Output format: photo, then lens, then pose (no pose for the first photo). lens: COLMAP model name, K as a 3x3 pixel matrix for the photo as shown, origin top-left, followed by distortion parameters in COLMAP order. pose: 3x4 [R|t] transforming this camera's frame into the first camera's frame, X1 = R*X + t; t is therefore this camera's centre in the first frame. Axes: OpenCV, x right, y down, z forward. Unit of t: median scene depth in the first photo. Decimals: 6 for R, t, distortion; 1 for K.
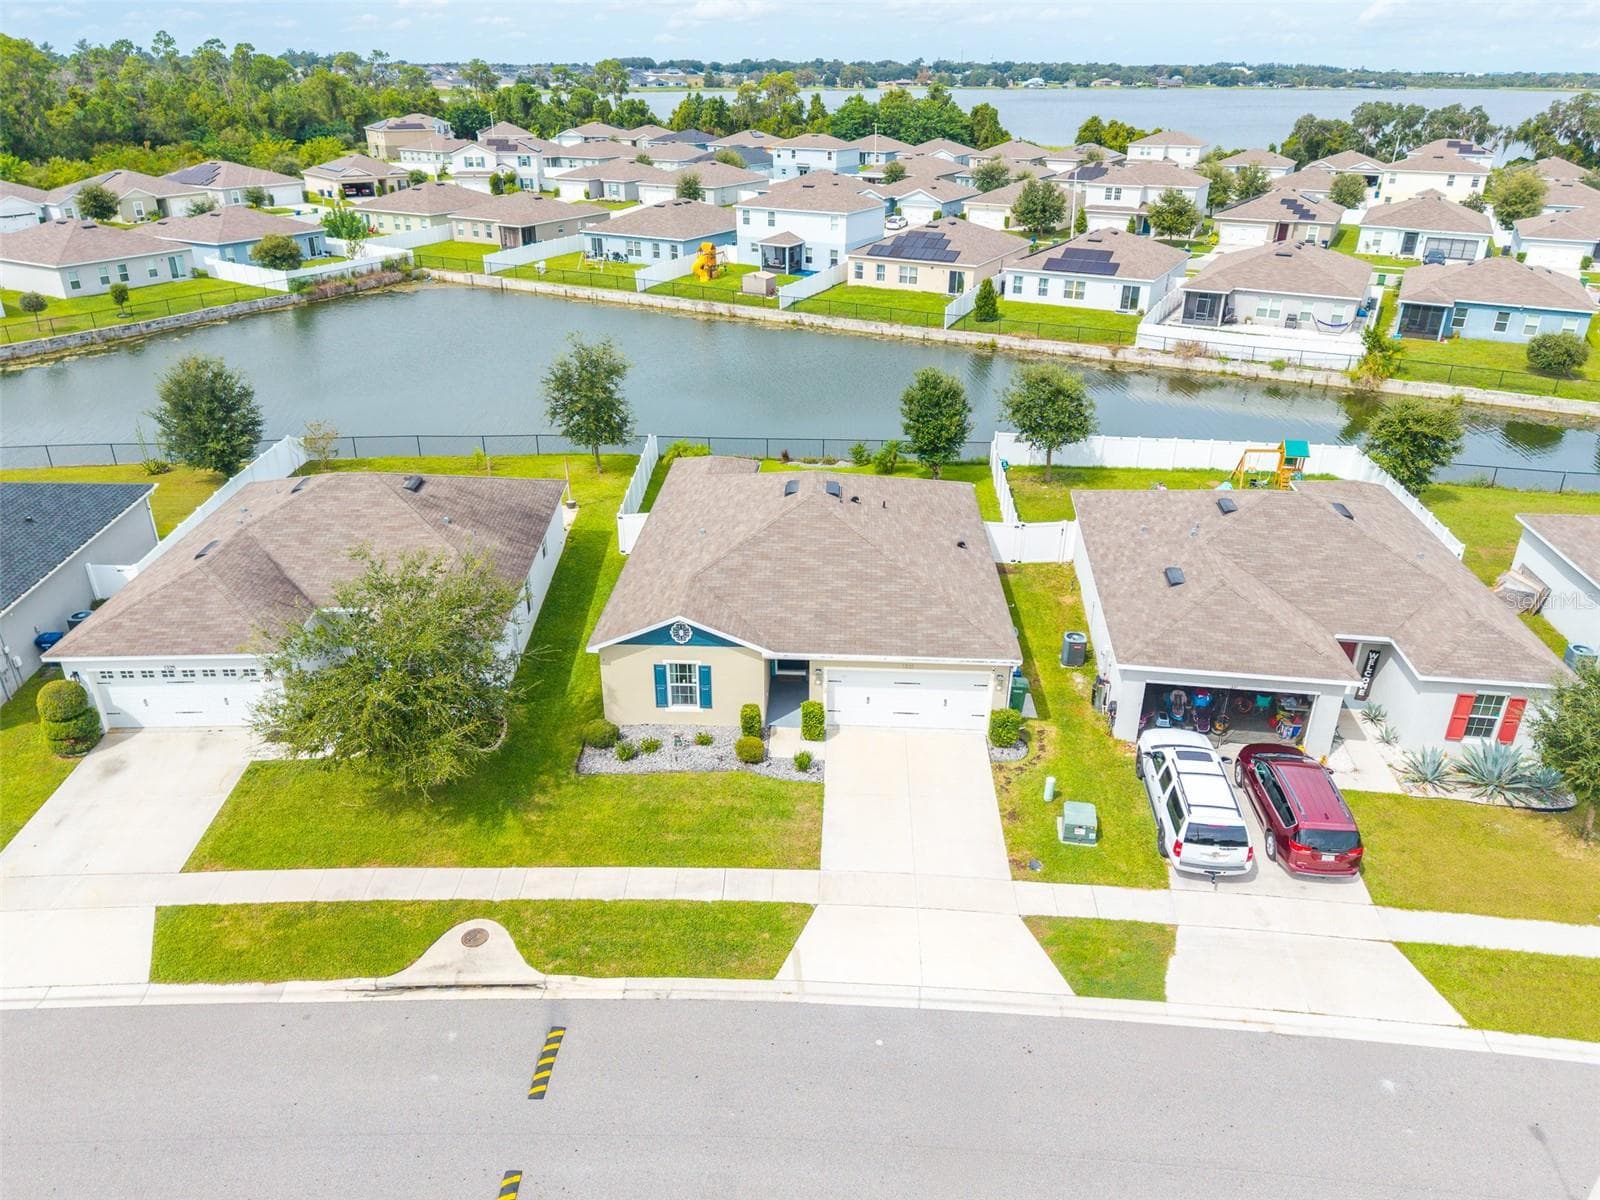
lens RADIAL K [[1074.8, 0, 794.1], [0, 1074.8, 594.9], [0, 0, 1]] dist [0.028524, -0.031802]
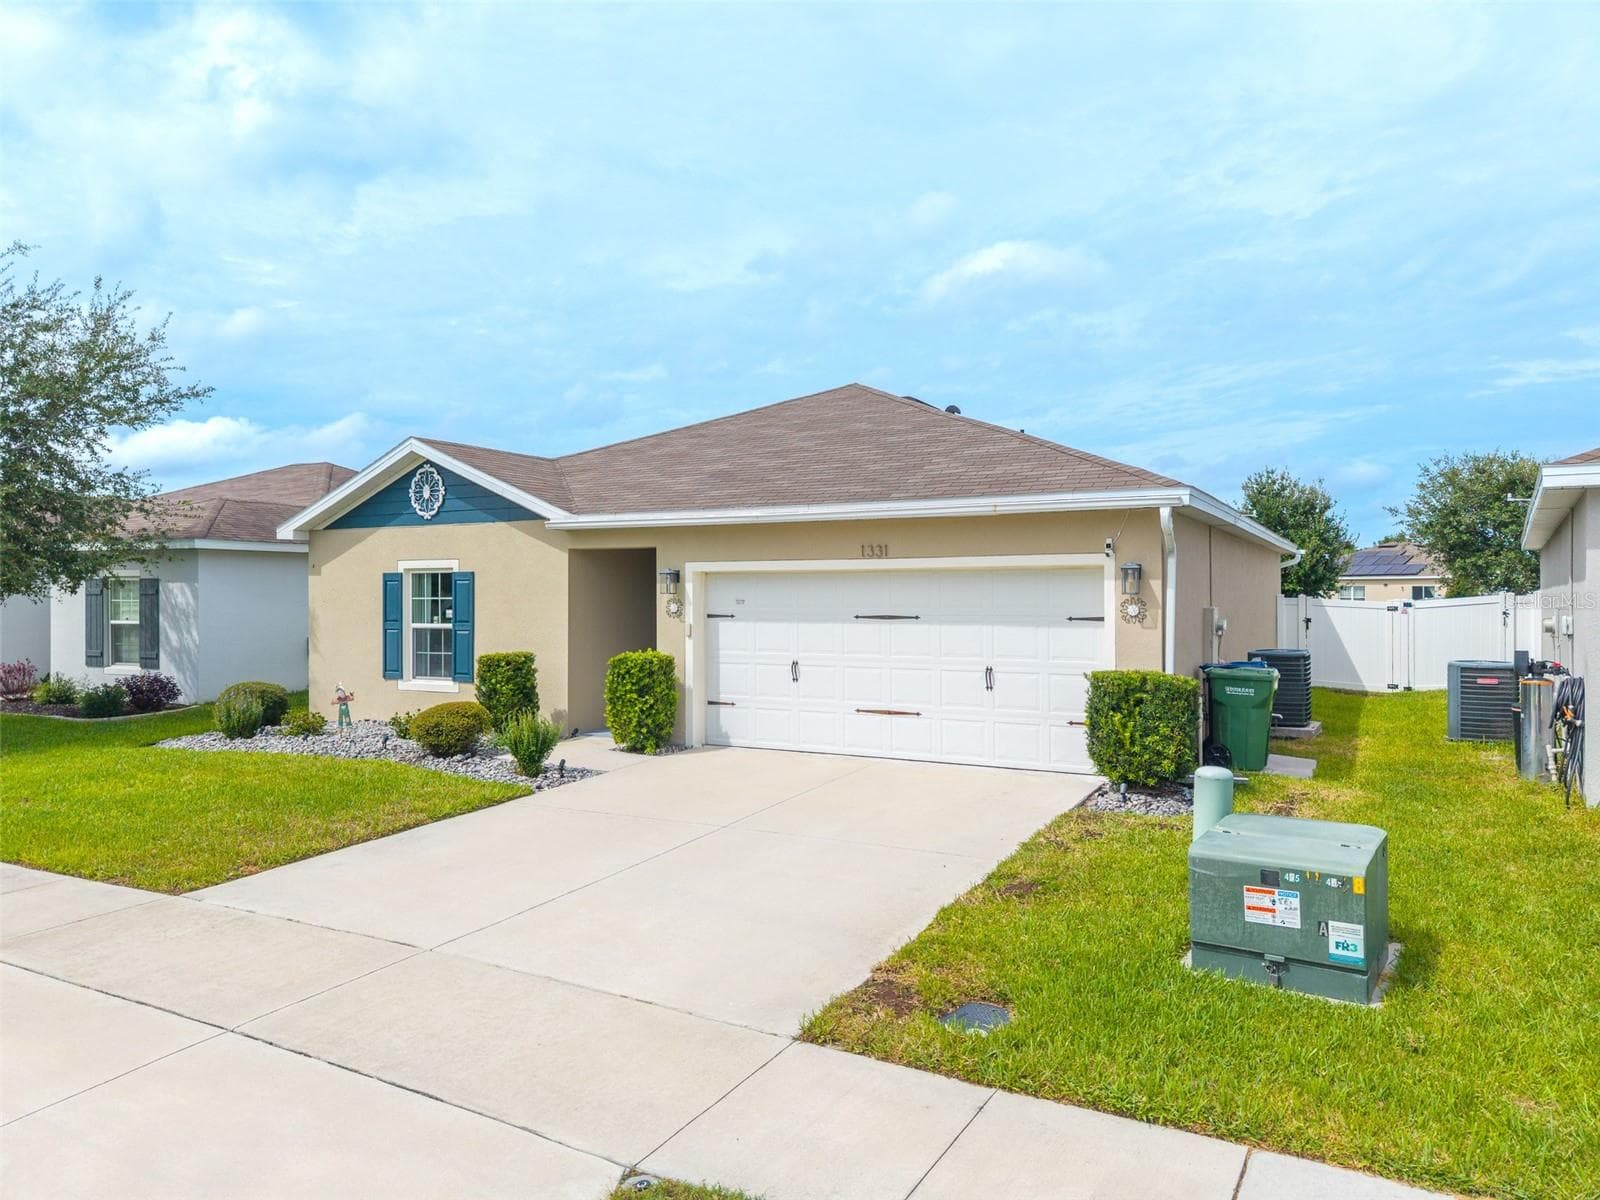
lens RADIAL K [[1074.8, 0, 806.3], [0, 1074.8, 599.6], [0, 0, 1]] dist [0.028524, -0.031802]
pose [[0.906308, -0.004385, -0.422594, 0.100753], [-0.174703, 0.906621, -0.384079, 0.095508], [0.384817, 0.421923, 0.820912, 0.293712]]
